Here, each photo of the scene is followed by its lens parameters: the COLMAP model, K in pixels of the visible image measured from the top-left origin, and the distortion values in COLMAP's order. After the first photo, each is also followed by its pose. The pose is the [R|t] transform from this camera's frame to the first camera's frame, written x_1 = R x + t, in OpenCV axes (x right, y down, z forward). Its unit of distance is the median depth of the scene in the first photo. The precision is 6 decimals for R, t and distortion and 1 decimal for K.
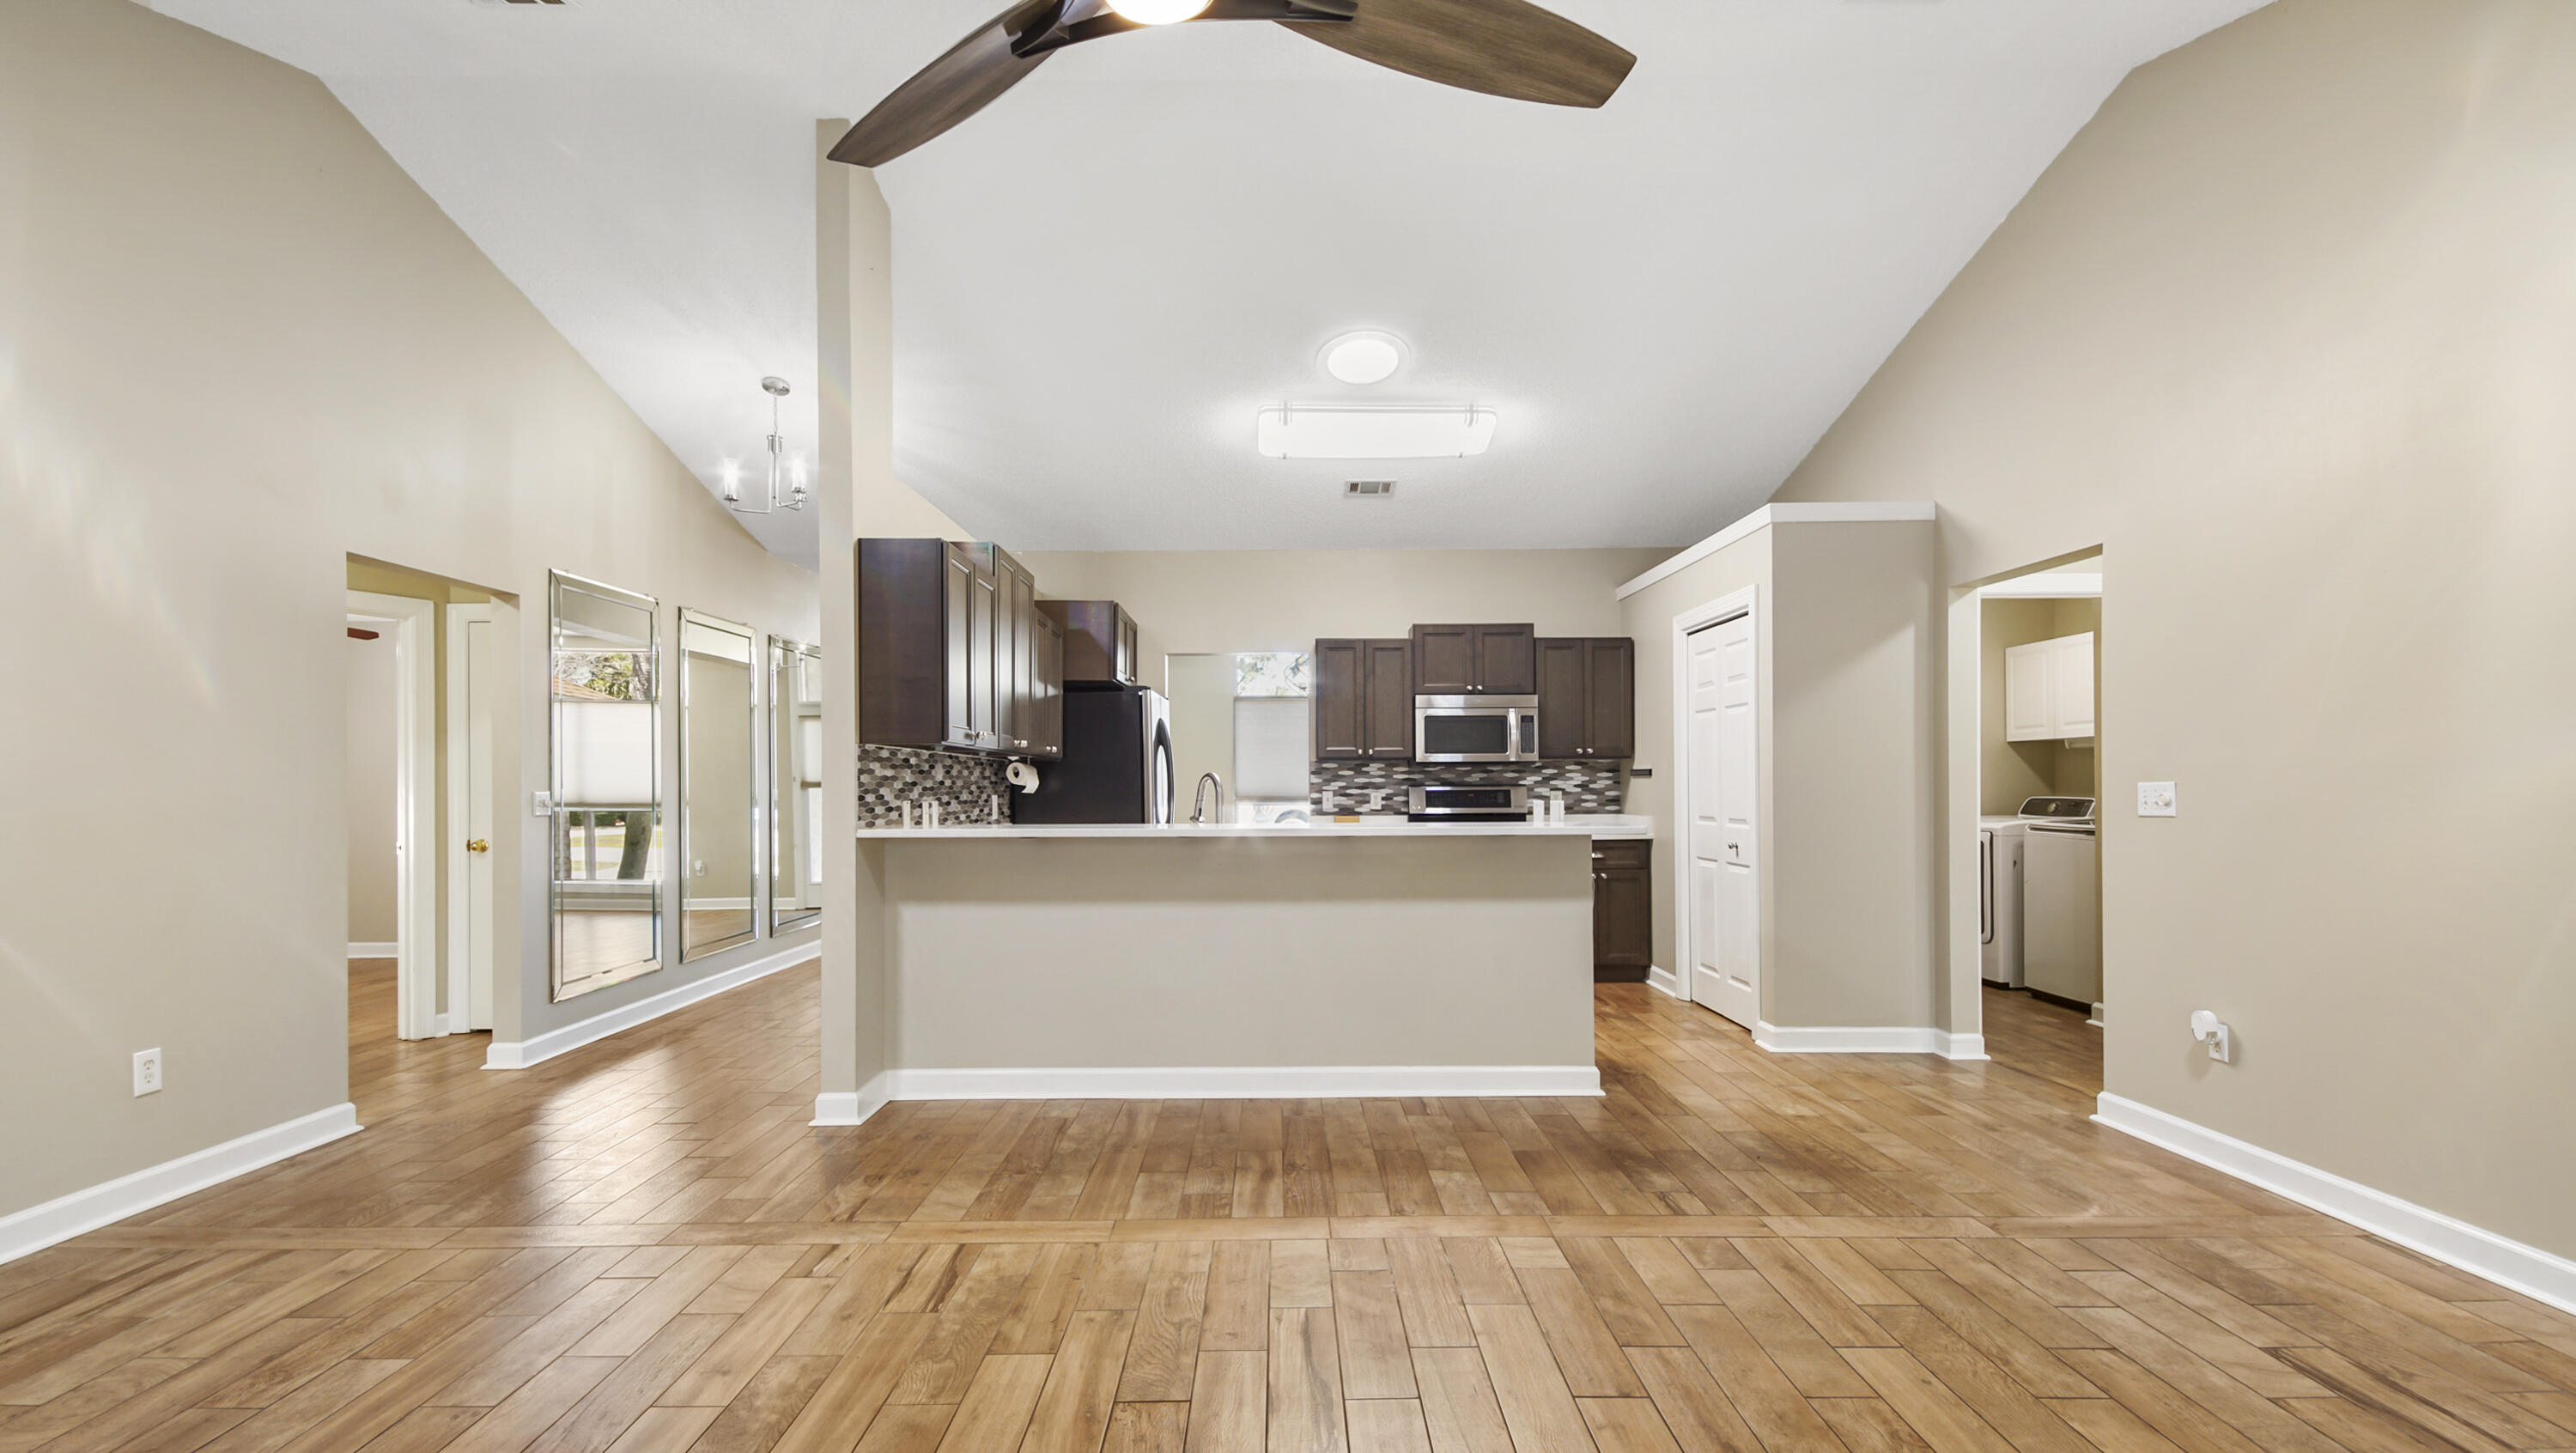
lens RADIAL K [[1143.5, 0, 1285.3], [0, 1143.5, 785.5], [0, 0, 1]] dist [0.026757, -0.012723]
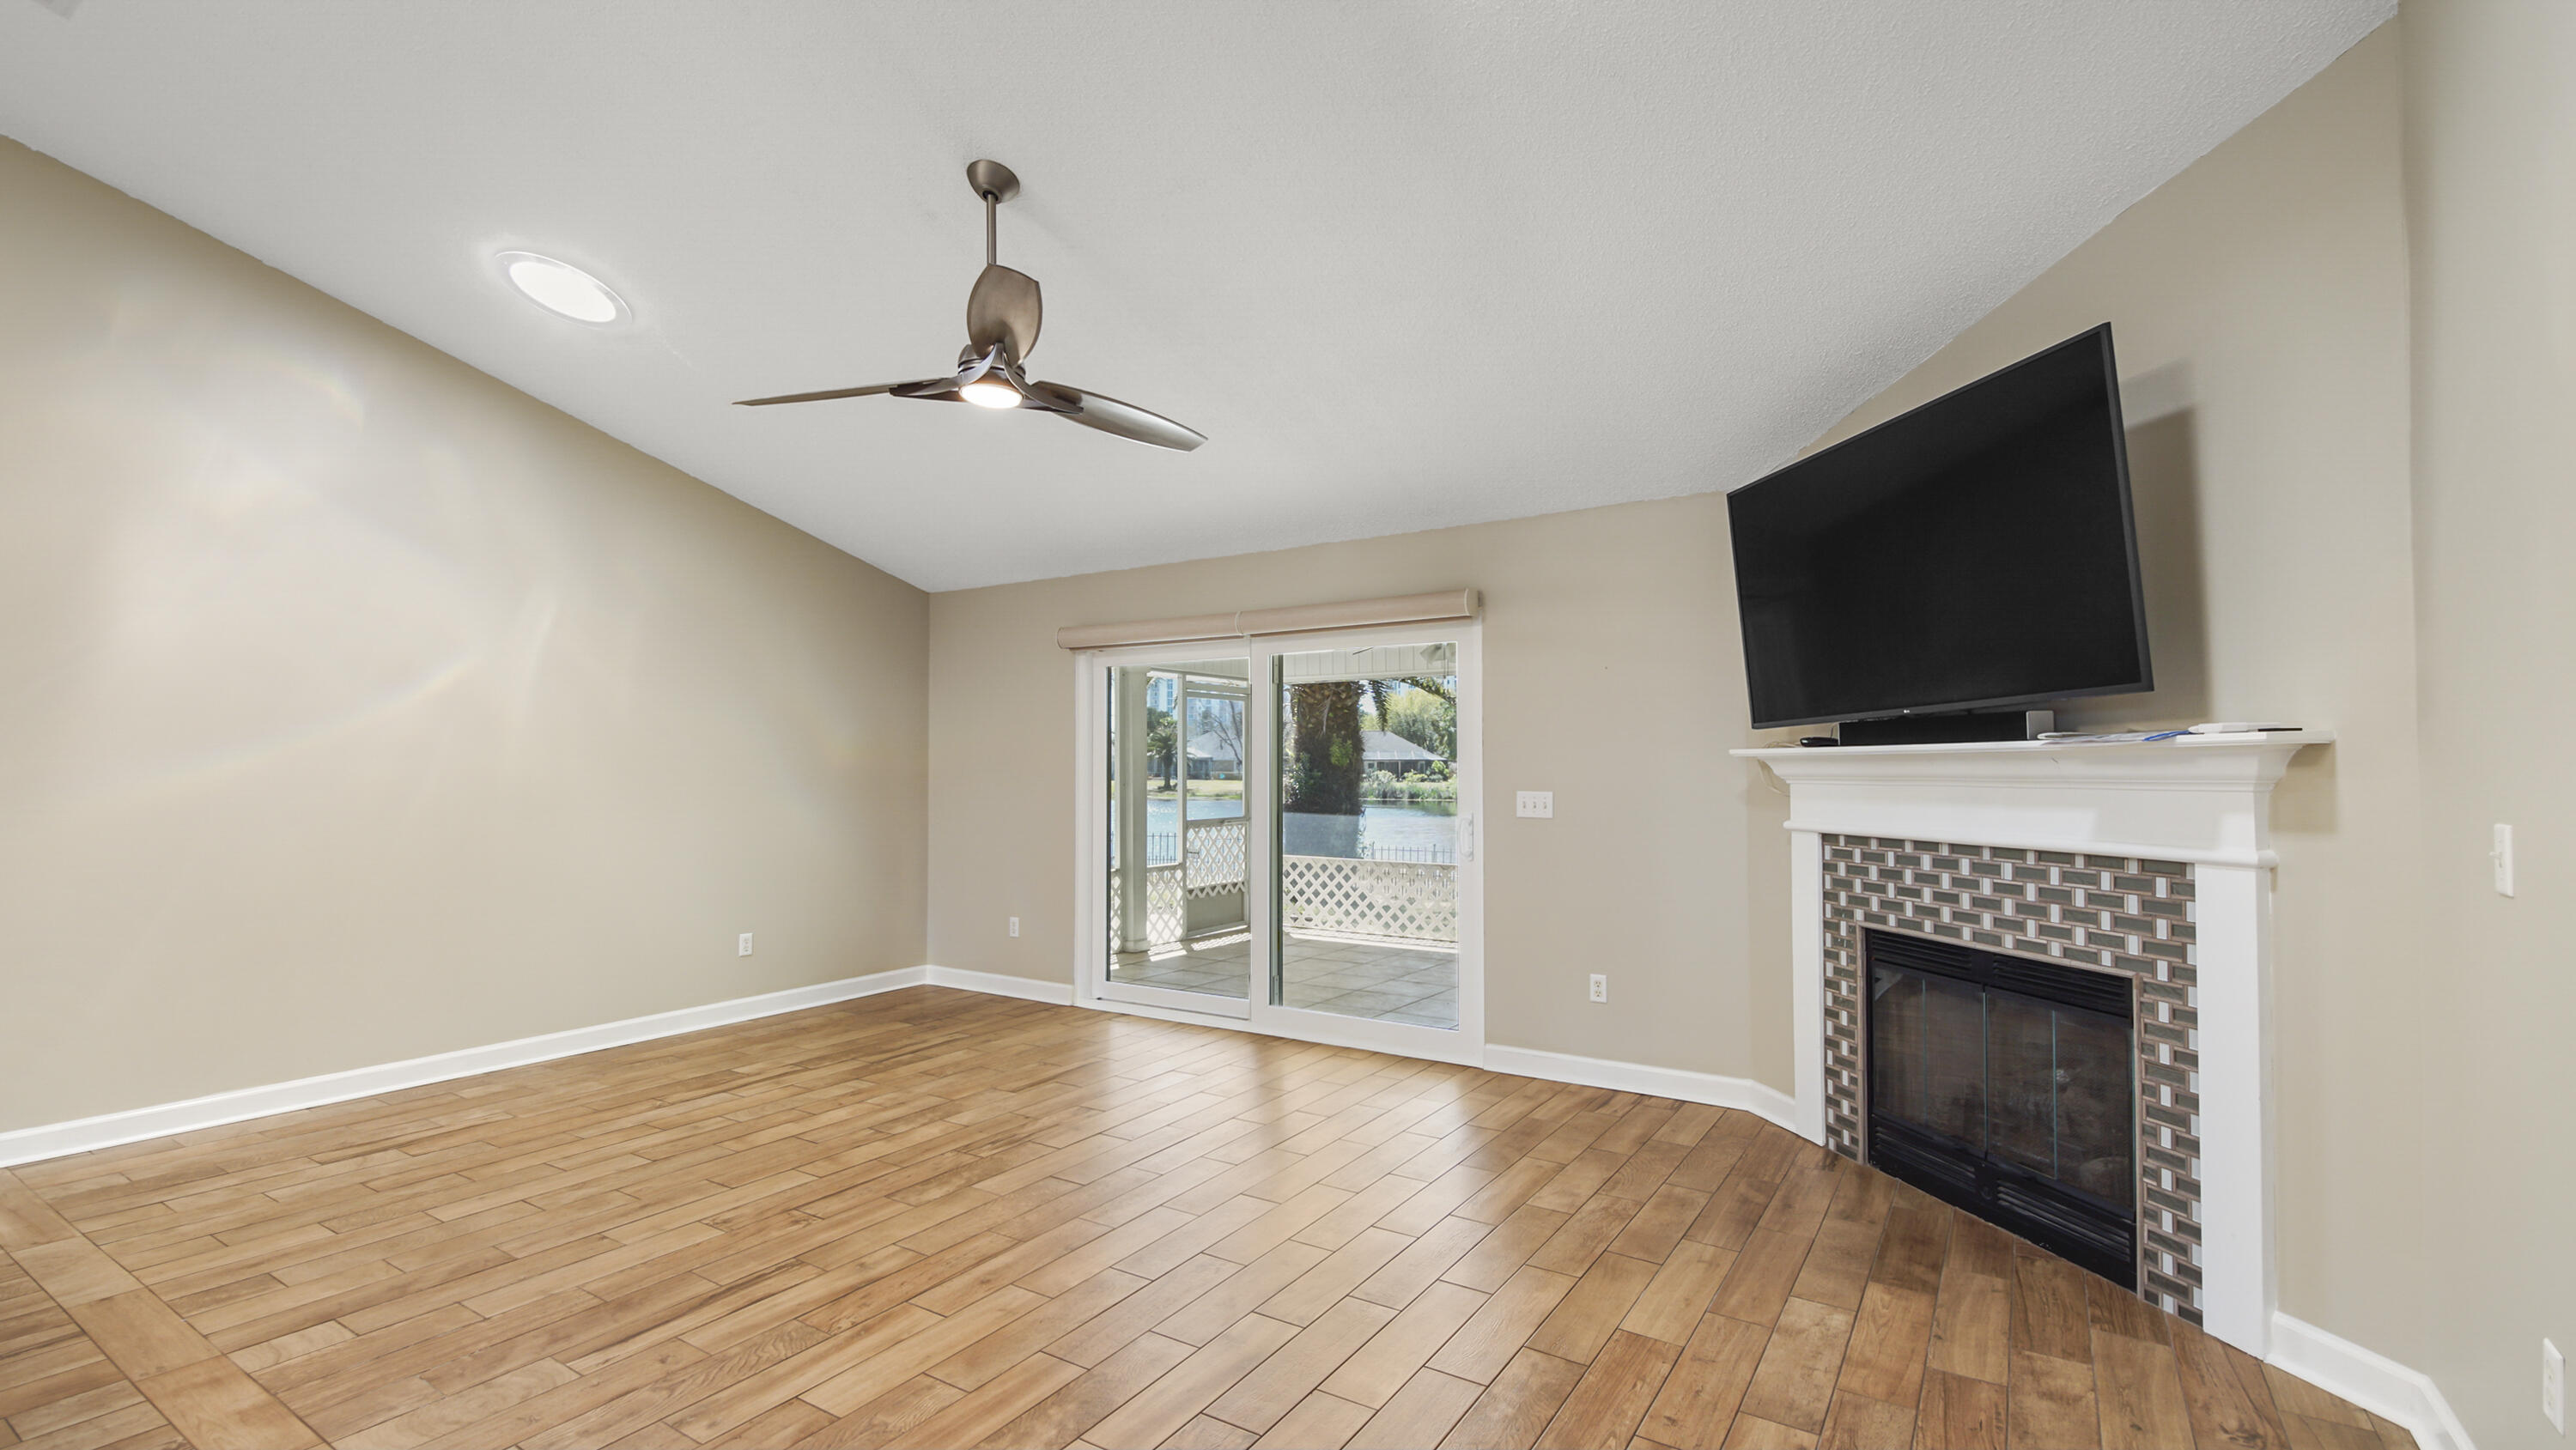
lens RADIAL K [[1143.3, 0, 1285.6], [0, 1143.3, 743.5], [0, 0, 1]] dist [0.026757, -0.012723]
pose [[-0.835712, 0.018240, 0.548866, -0.547269], [0.007450, 0.999733, -0.021880, -0.016605], [-0.549118, -0.014196, -0.835624, 0.801140]]
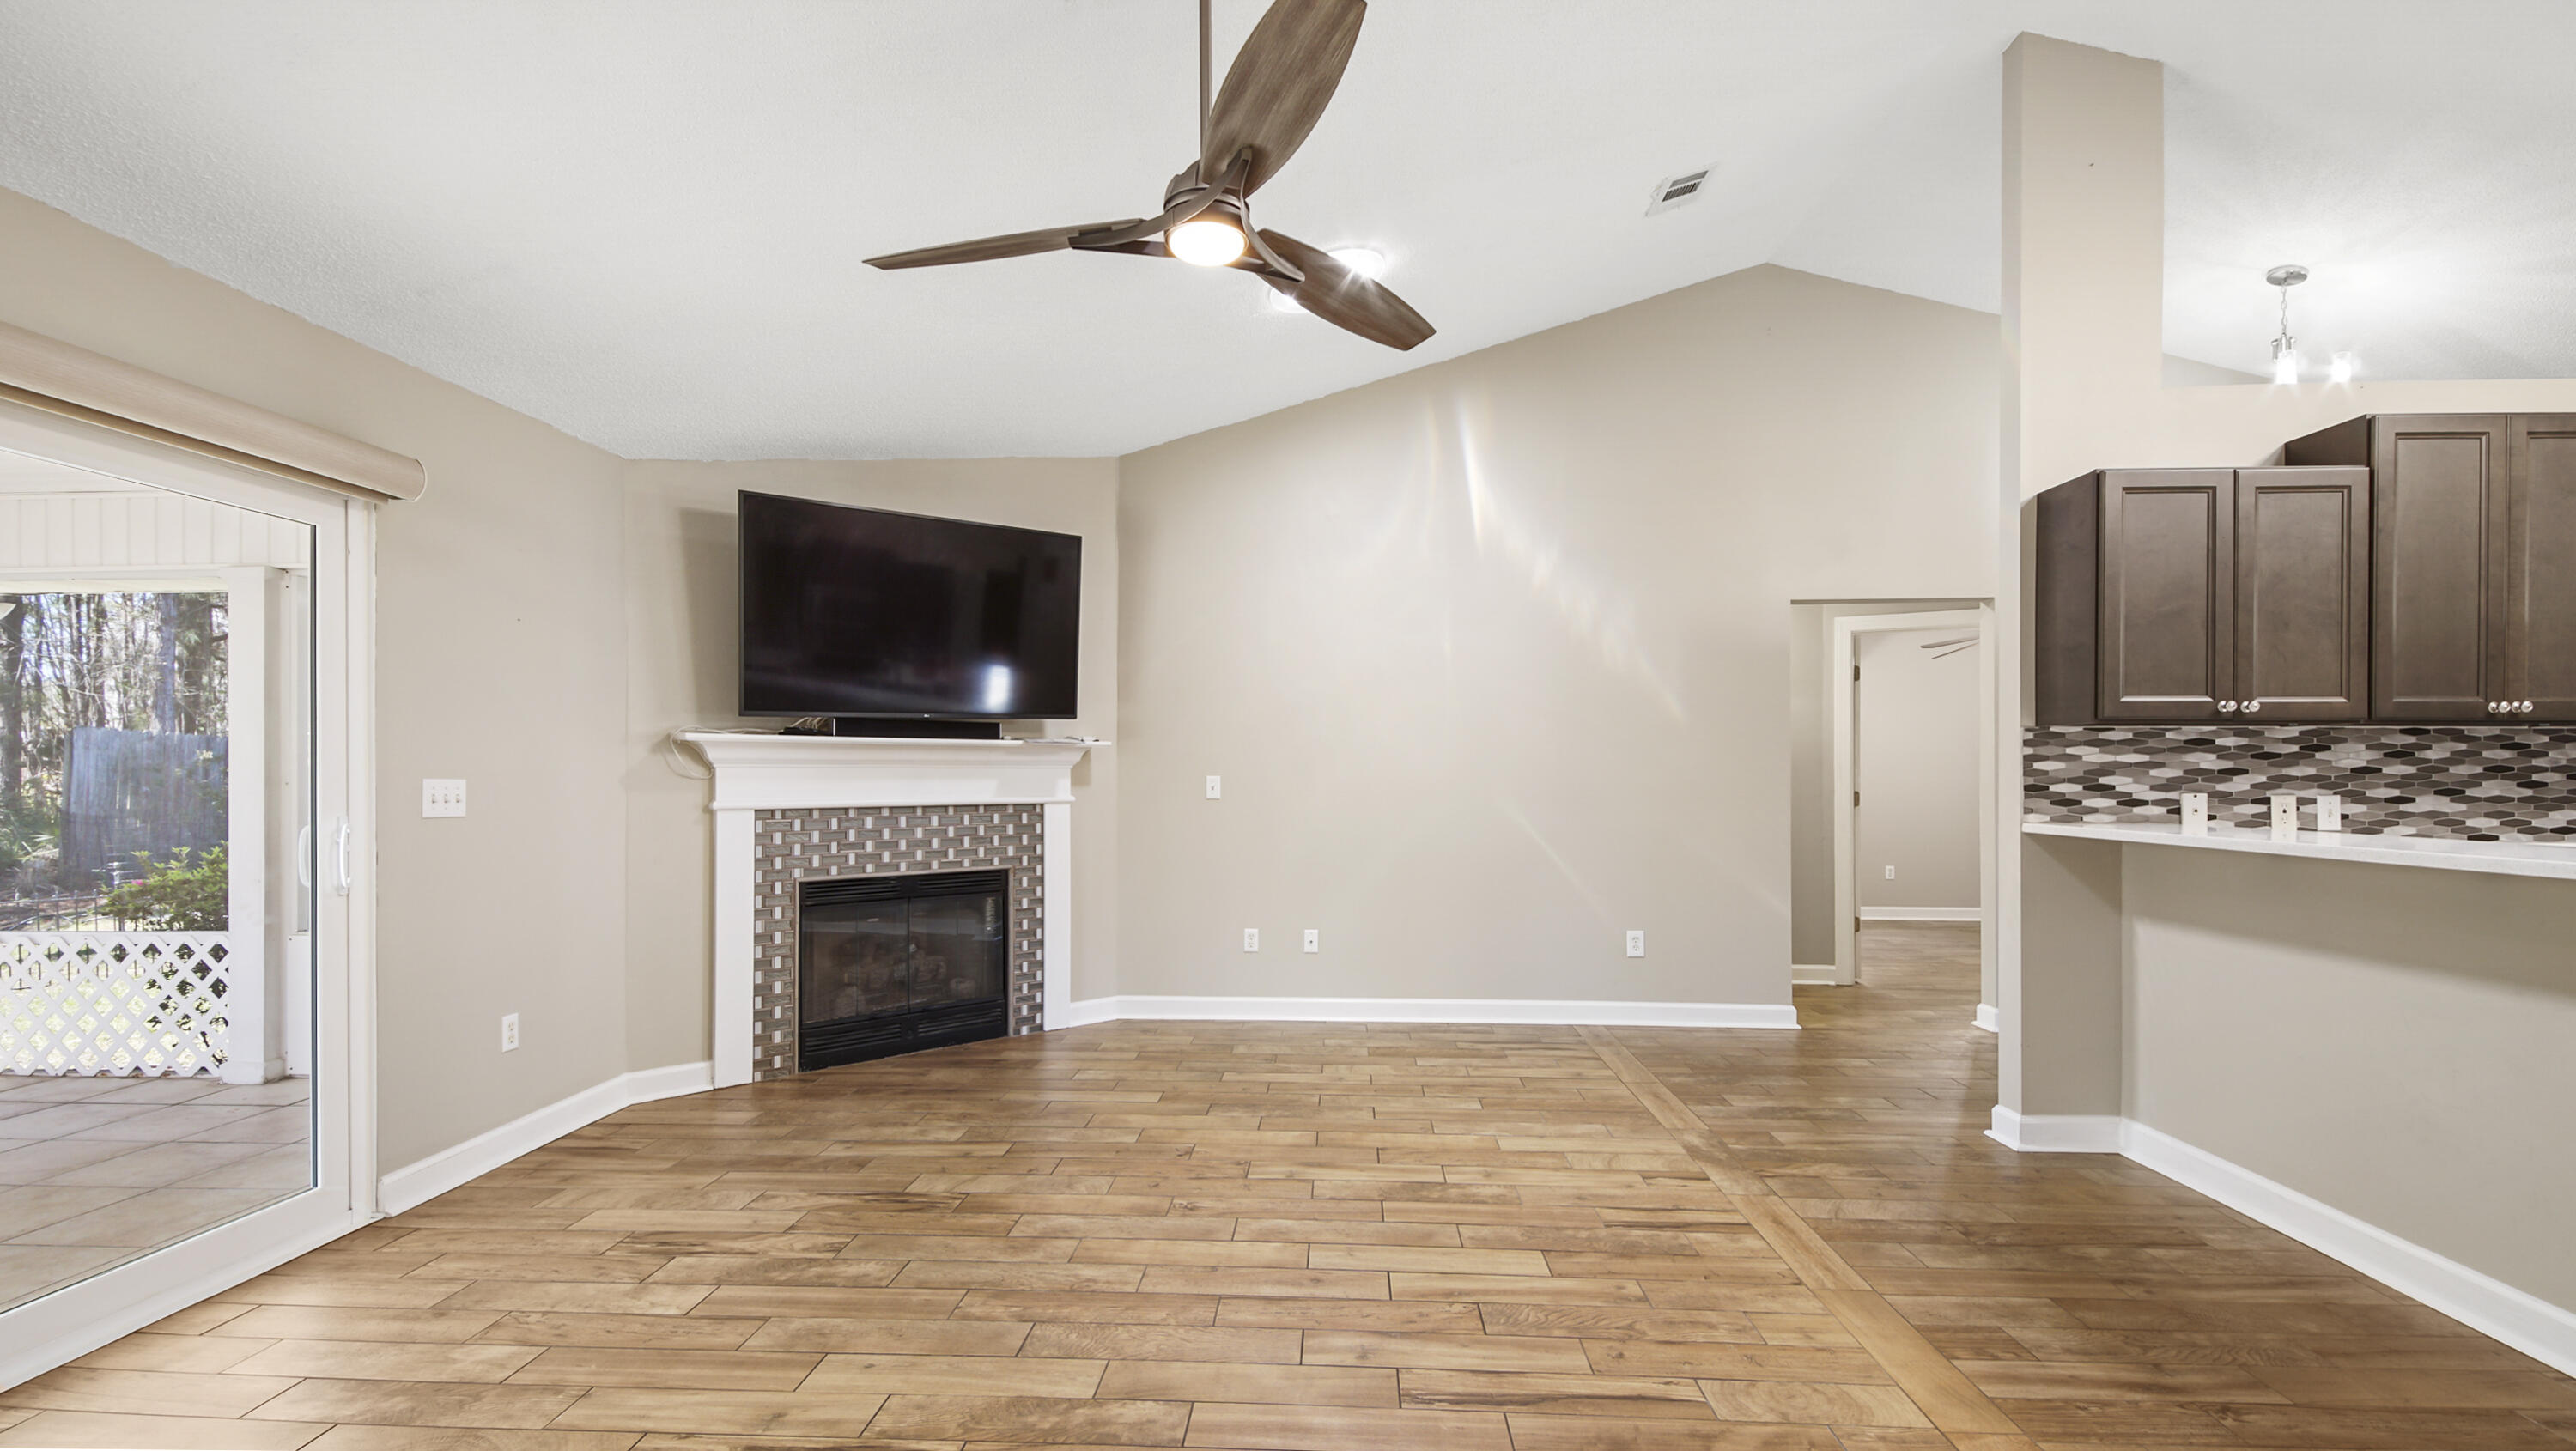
lens RADIAL K [[1143.4, 0, 1283.0], [0, 1143.4, 786.3], [0, 0, 1]] dist [0.026757, -0.012723]
pose [[-0.055508, 0.015654, -0.998336, 0.470046], [-0.001350, 0.999875, 0.015753, -0.002958], [0.998457, 0.002222, -0.055480, 0.400192]]
